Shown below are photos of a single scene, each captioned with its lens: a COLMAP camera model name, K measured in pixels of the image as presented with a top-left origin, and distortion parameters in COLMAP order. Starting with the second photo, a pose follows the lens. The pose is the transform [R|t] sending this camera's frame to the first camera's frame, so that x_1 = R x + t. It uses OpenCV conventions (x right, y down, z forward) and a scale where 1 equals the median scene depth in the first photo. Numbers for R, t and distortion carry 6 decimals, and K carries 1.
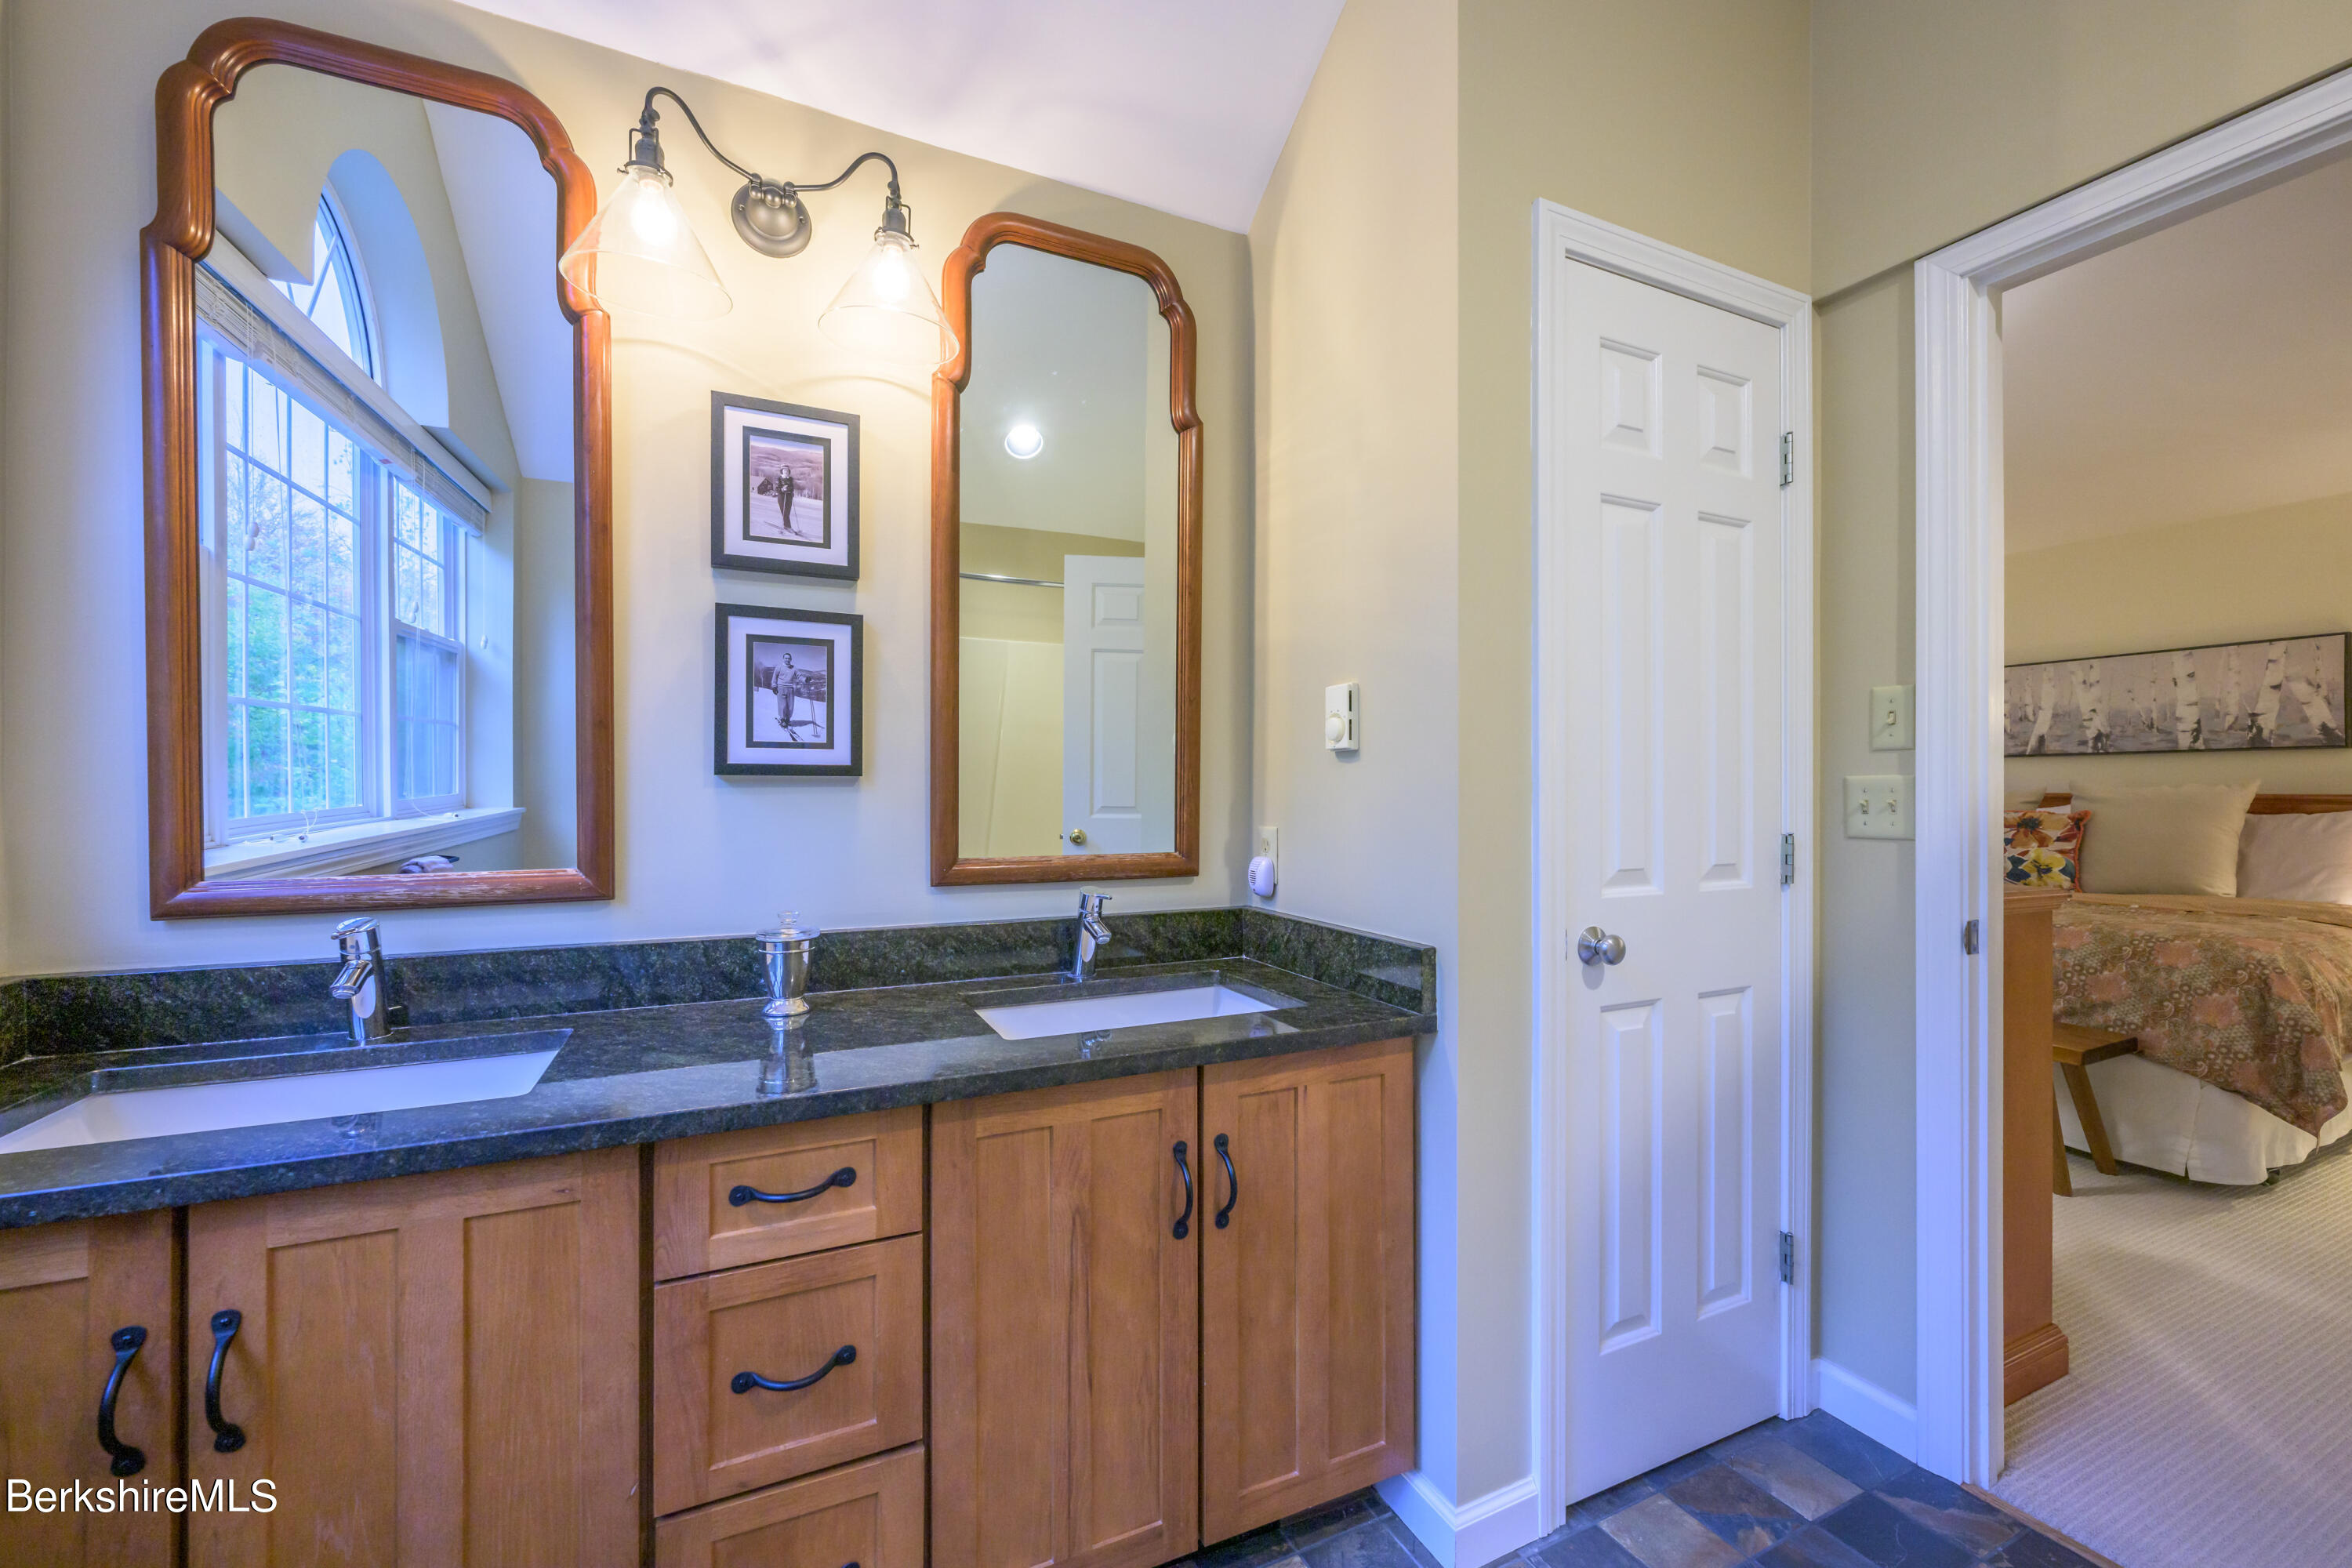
lens RADIAL K [[959.9, 0, 1167.5], [0, 959.9, 771.9], [0, 0, 1]] dist [-0.001028, -0.000113]
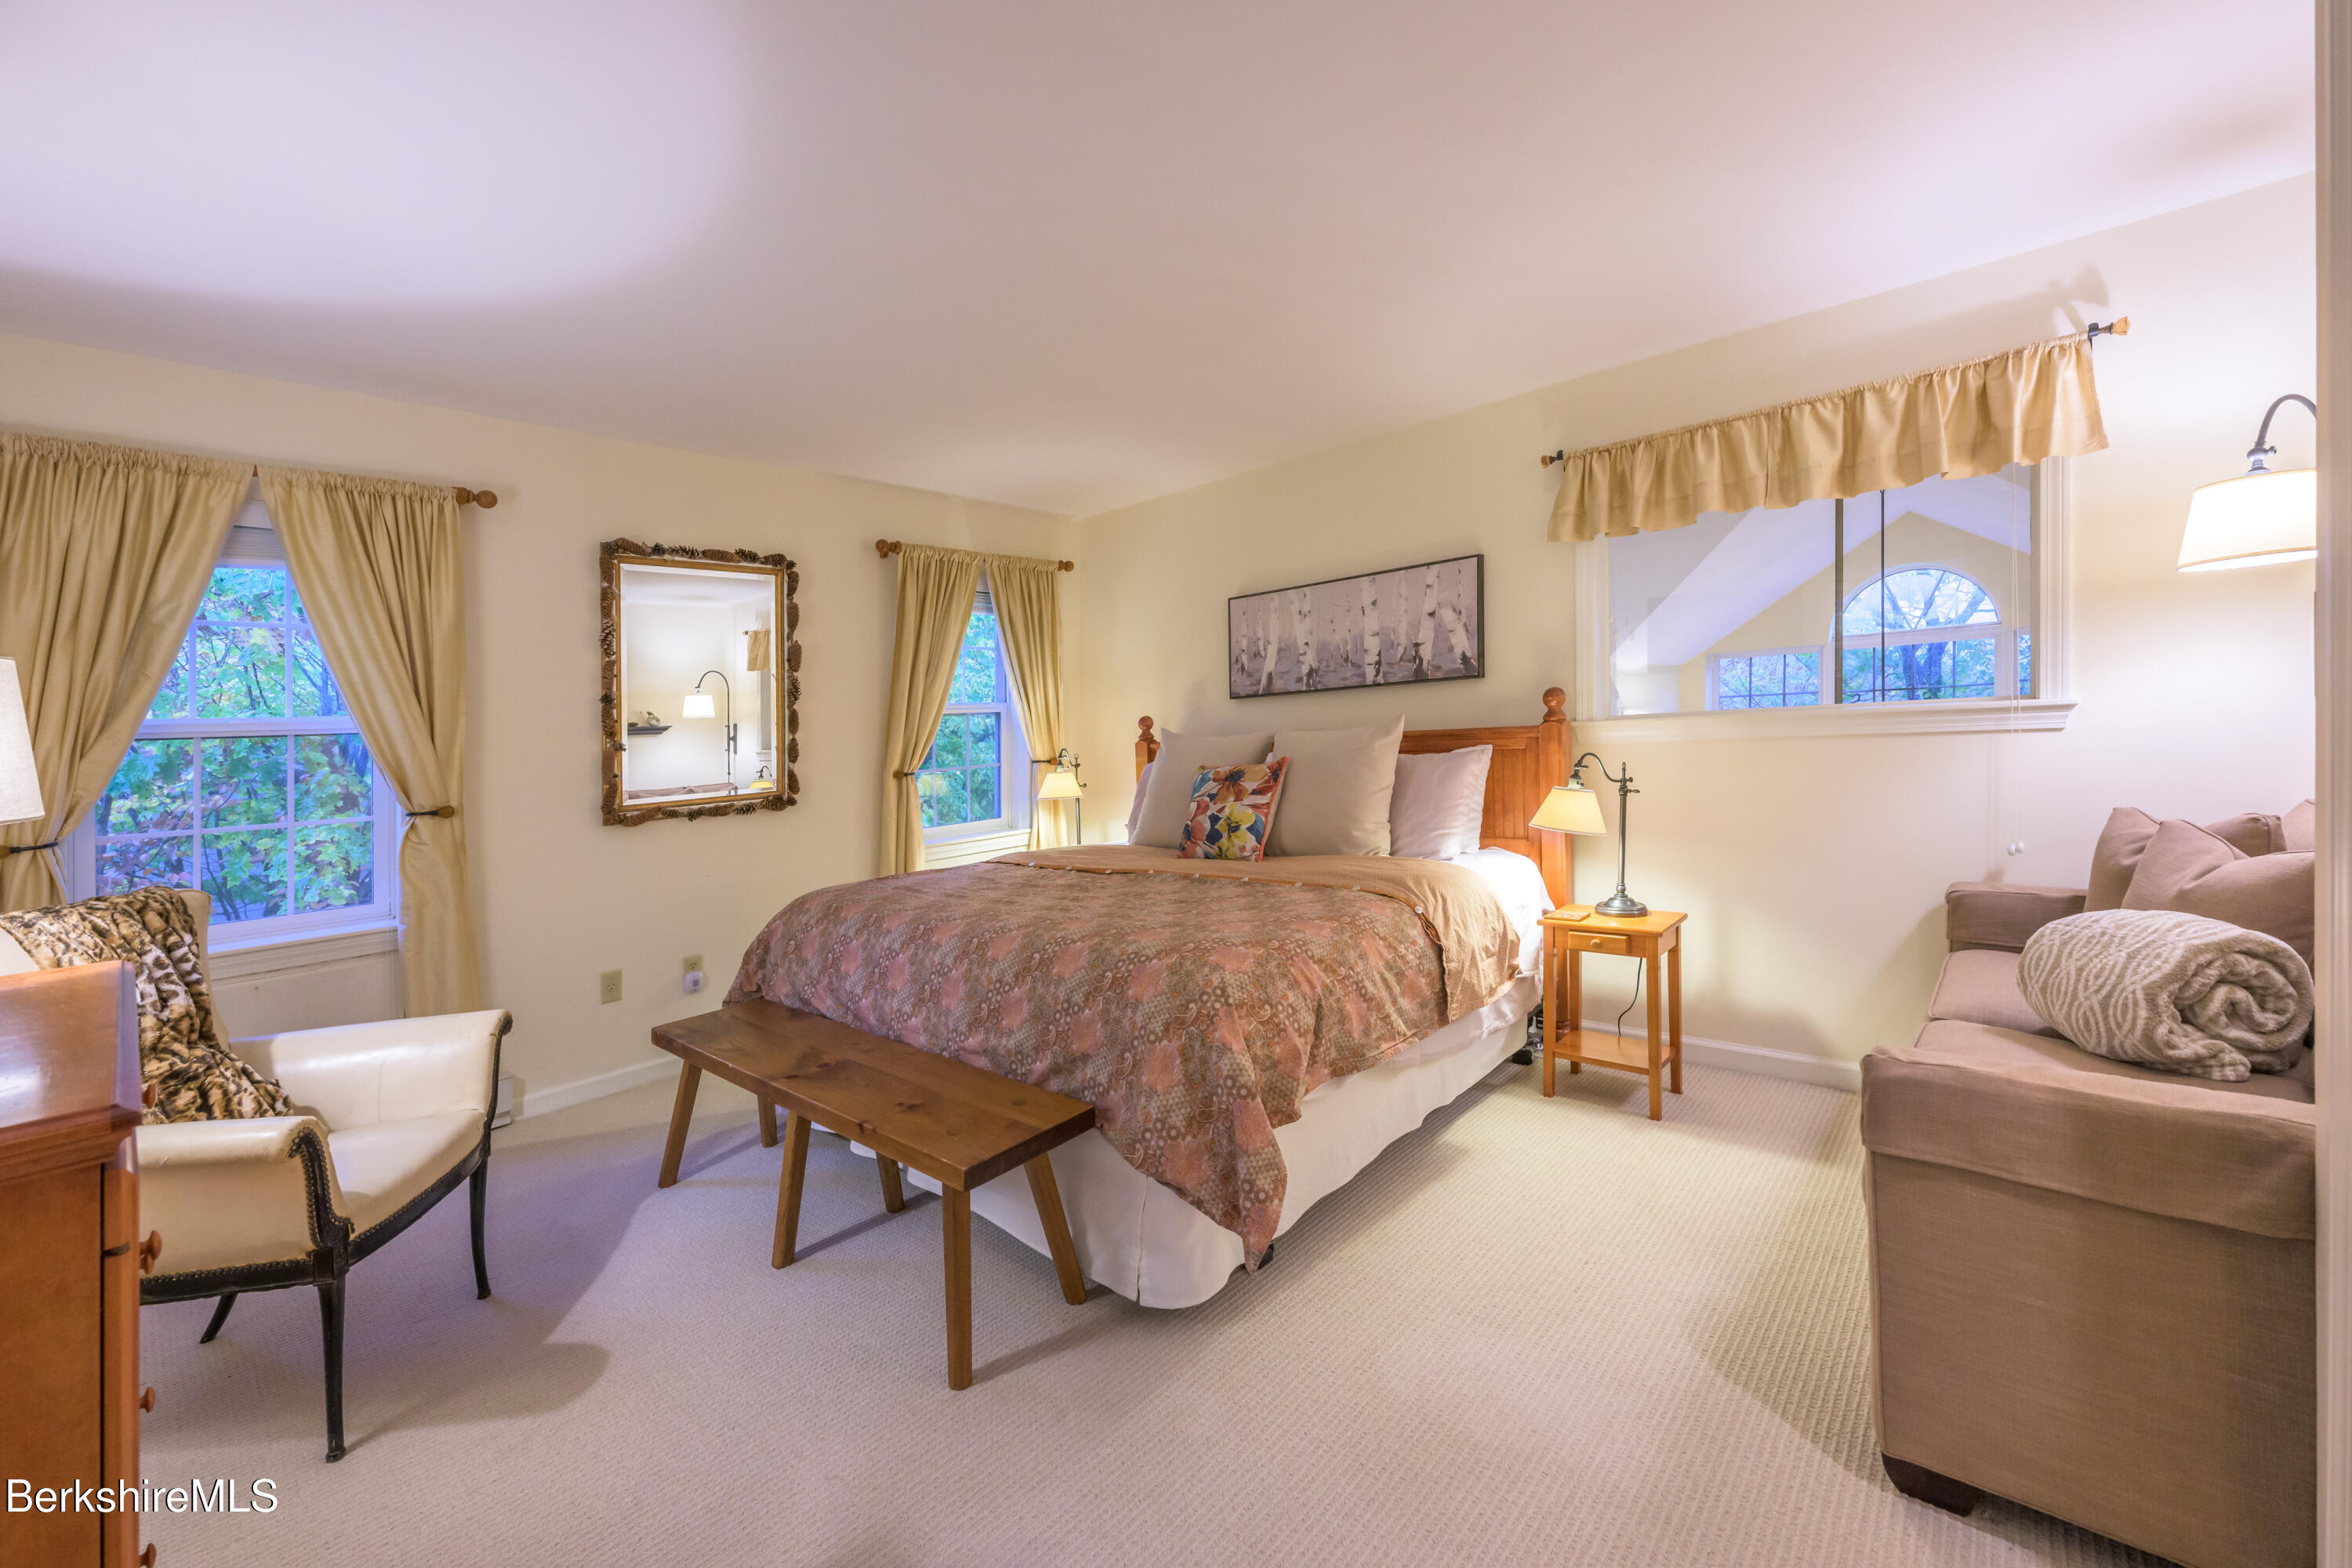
lens RADIAL K [[959.9, 0, 1167.5], [0, 959.9, 771.9], [0, 0, 1]] dist [-0.001028, -0.000113]
pose [[0.921222, -0.069549, 0.382771, 0.527888], [0.049378, 0.996836, 0.062285, -0.006404], [-0.385891, -0.038478, 0.921741, 0.222881]]
